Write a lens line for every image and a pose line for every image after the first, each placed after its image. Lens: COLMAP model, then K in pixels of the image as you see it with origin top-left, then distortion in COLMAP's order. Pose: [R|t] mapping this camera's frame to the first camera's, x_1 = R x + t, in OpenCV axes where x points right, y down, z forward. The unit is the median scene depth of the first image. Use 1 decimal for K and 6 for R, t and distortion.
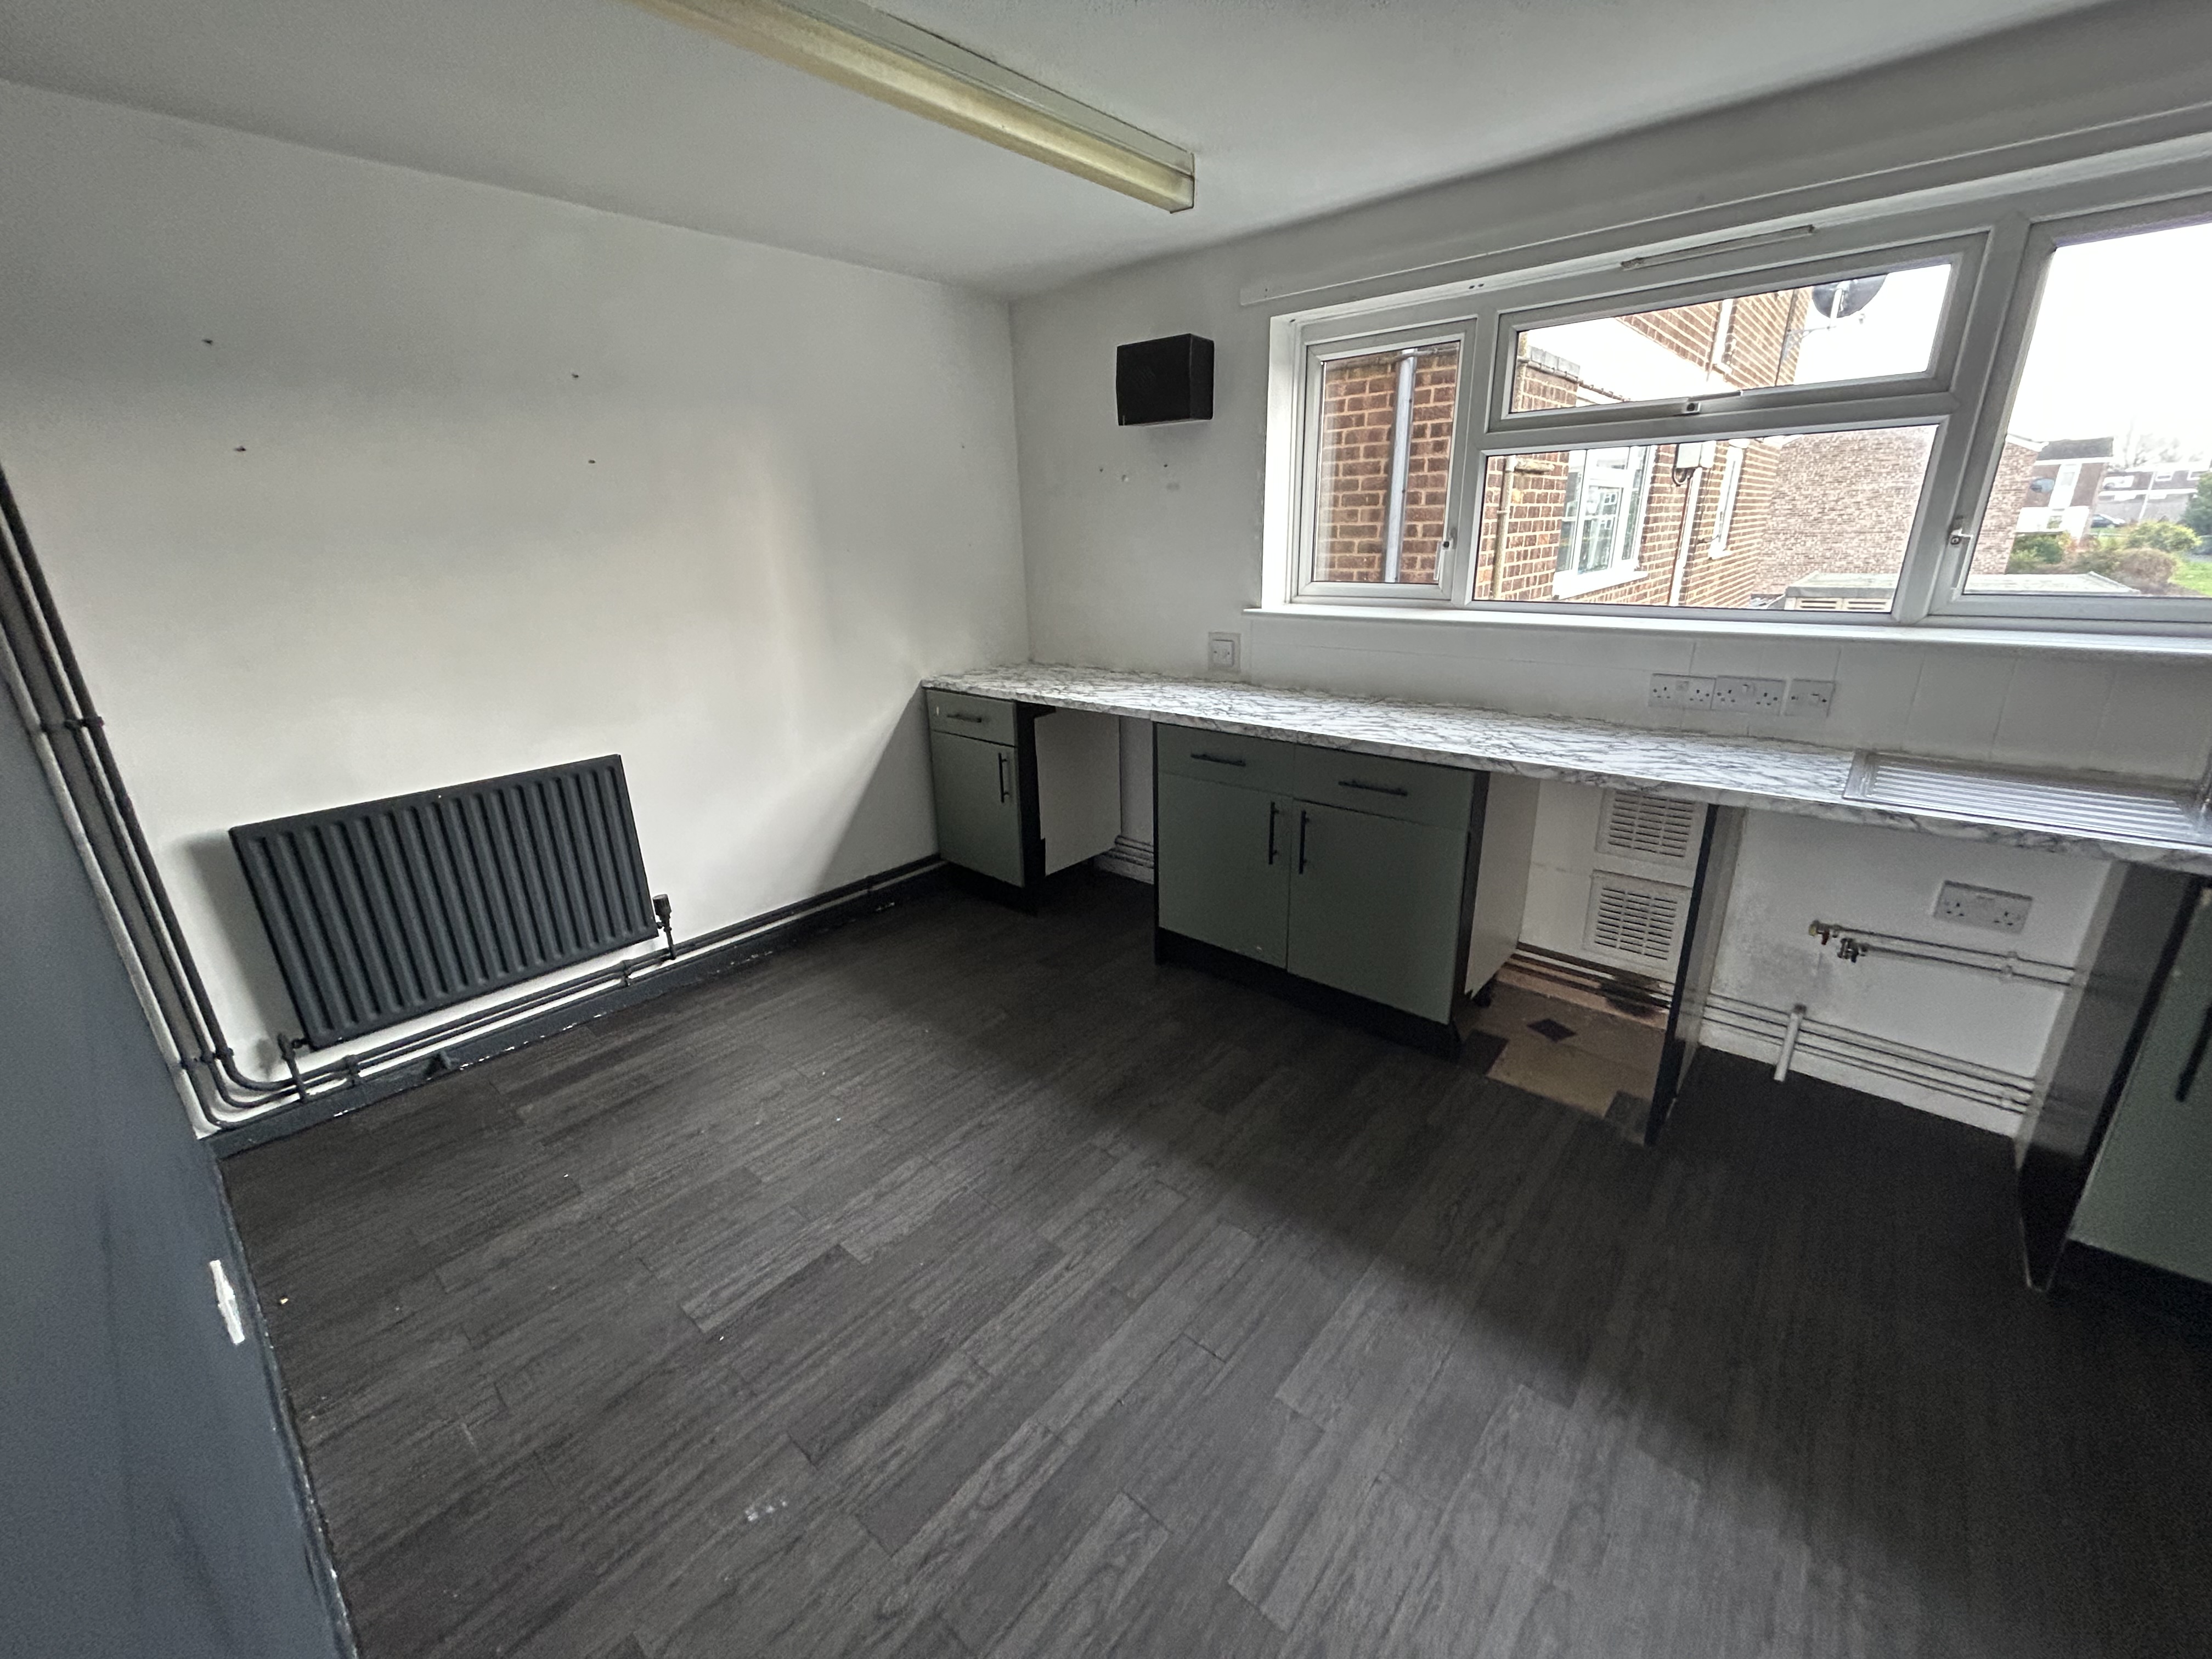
lens RADIAL K [[890.3, 0, 1110.4], [0, 890.3, 832.1], [0, 0, 1]] dist [-0.003697, -0.000616]
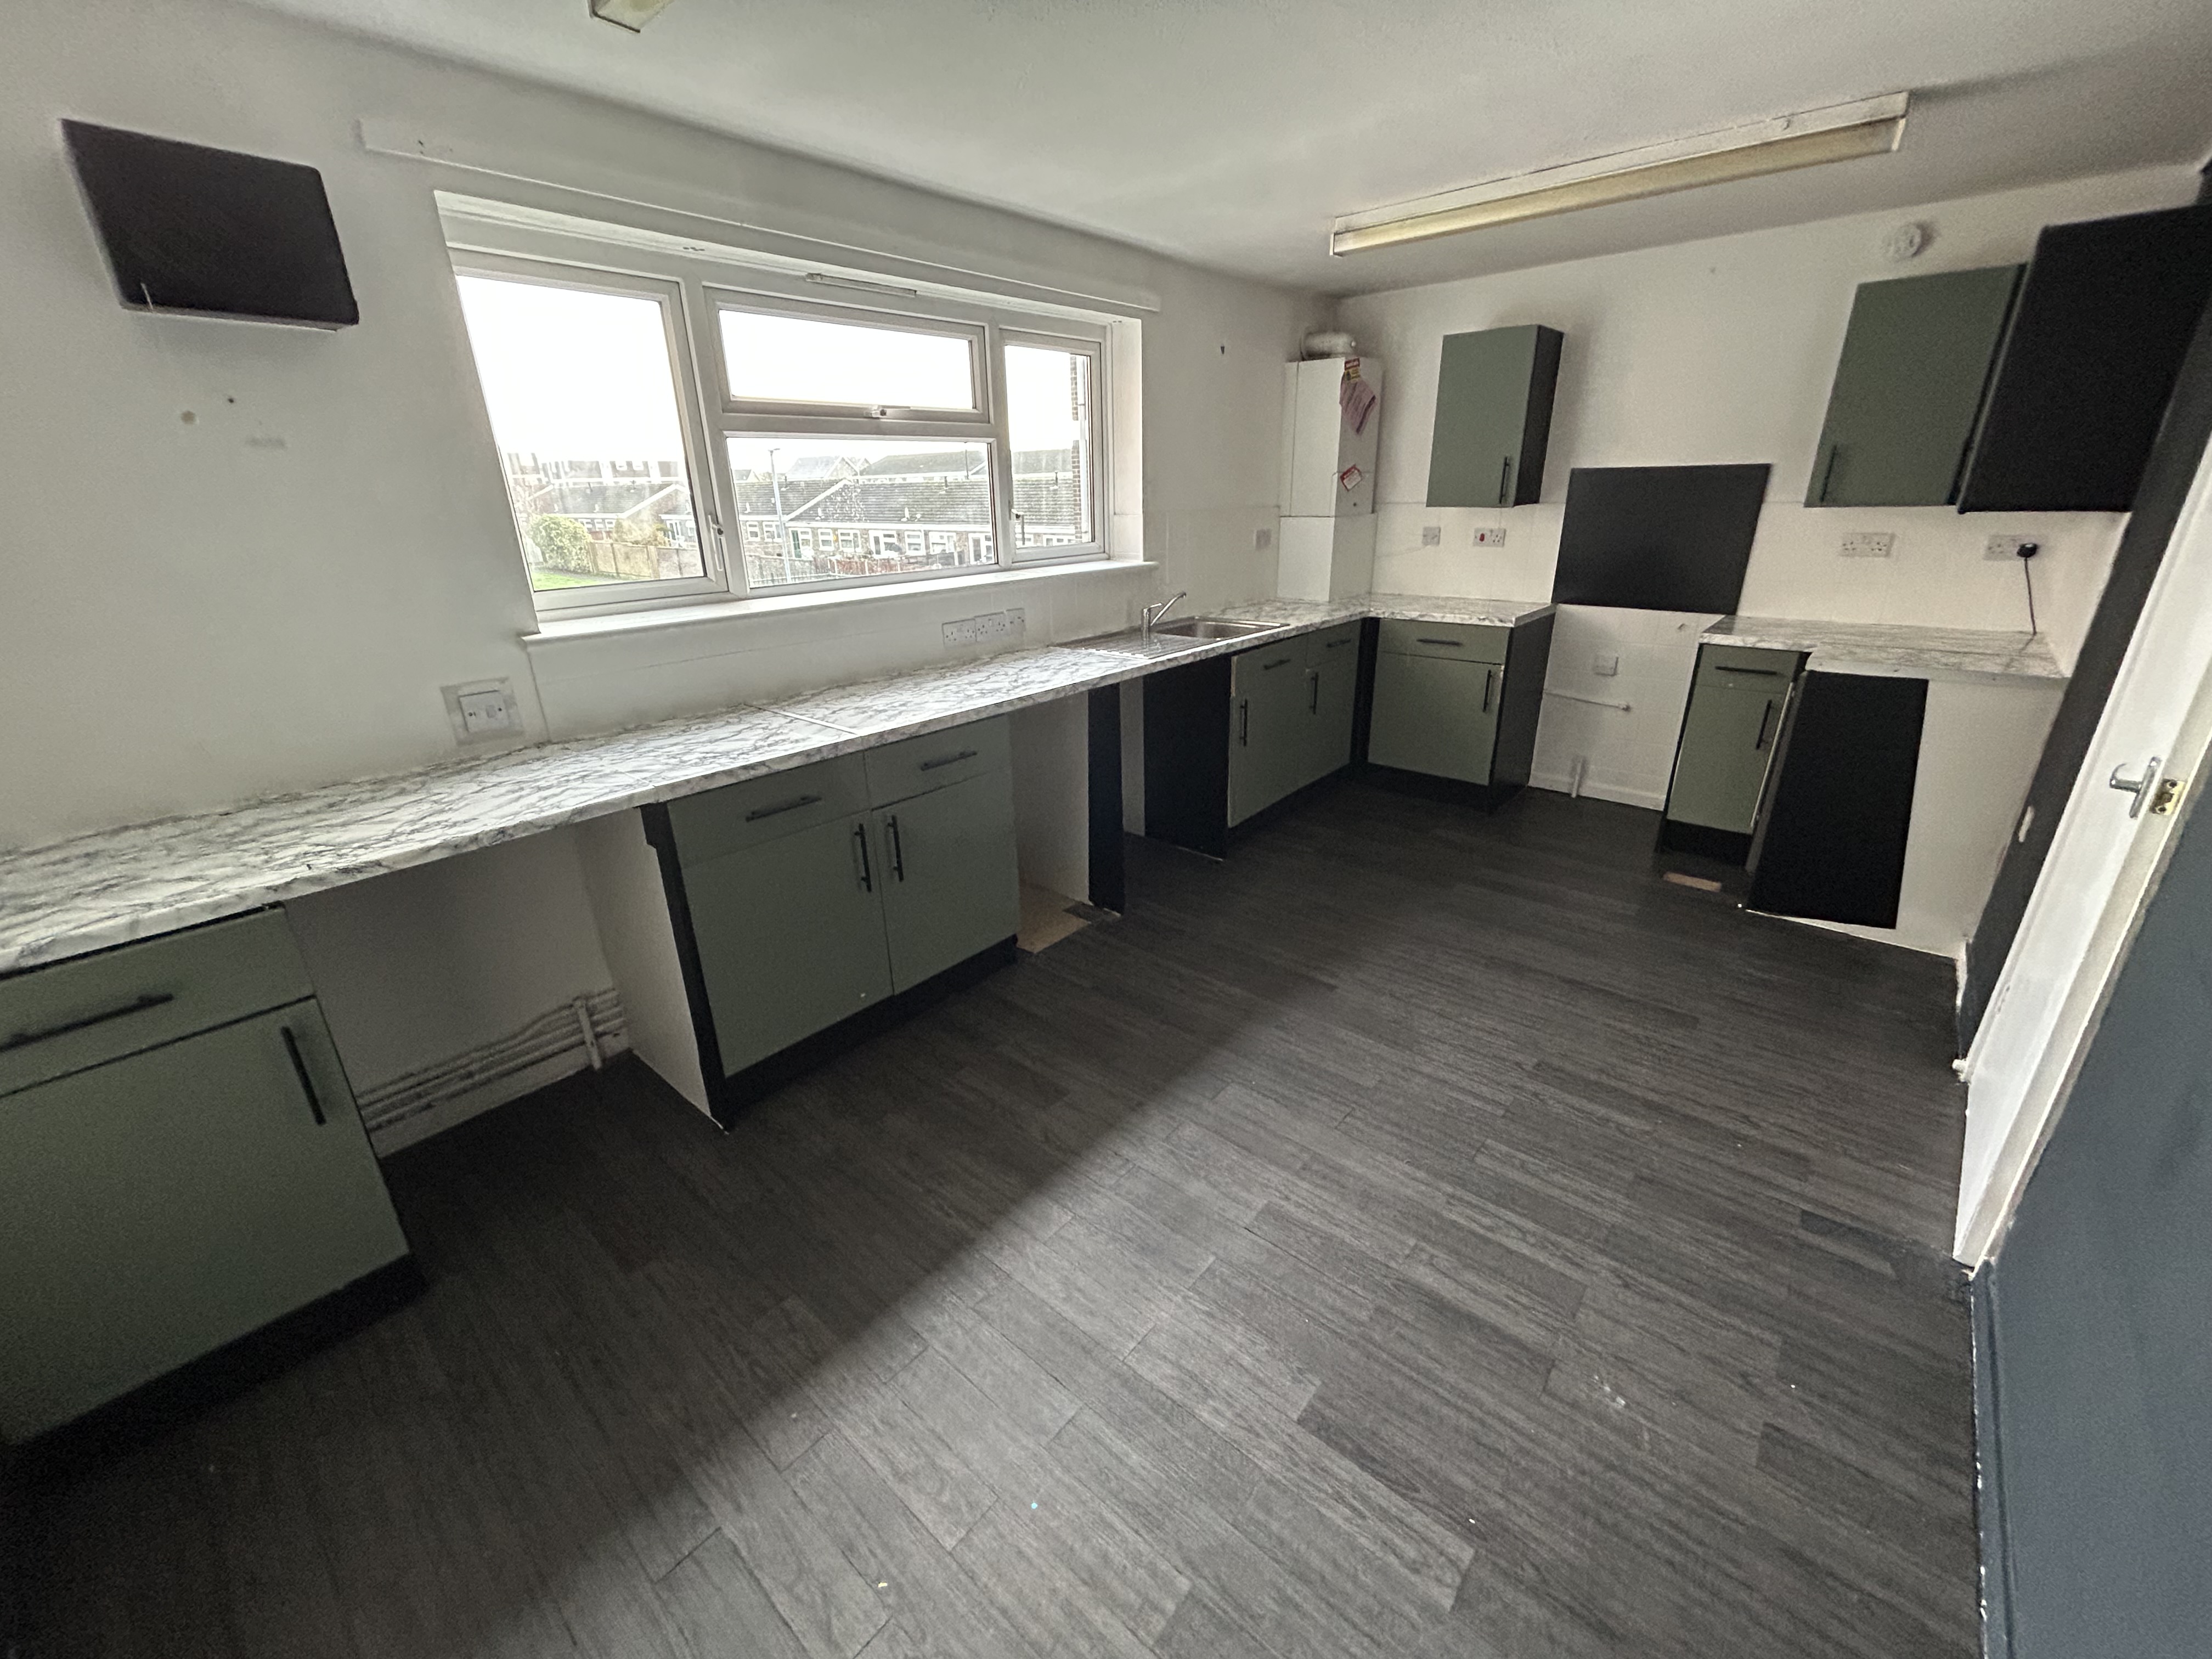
lens RADIAL K [[890.3, 0, 1110.4], [0, 890.3, 832.1], [0, 0, 1]] dist [-0.003697, -0.000616]
pose [[-0.009958, -0.336514, 0.941626, -0.860894], [0.344660, 0.882813, 0.319141, -0.293632], [-0.938675, 0.327719, 0.107192, 0.902741]]
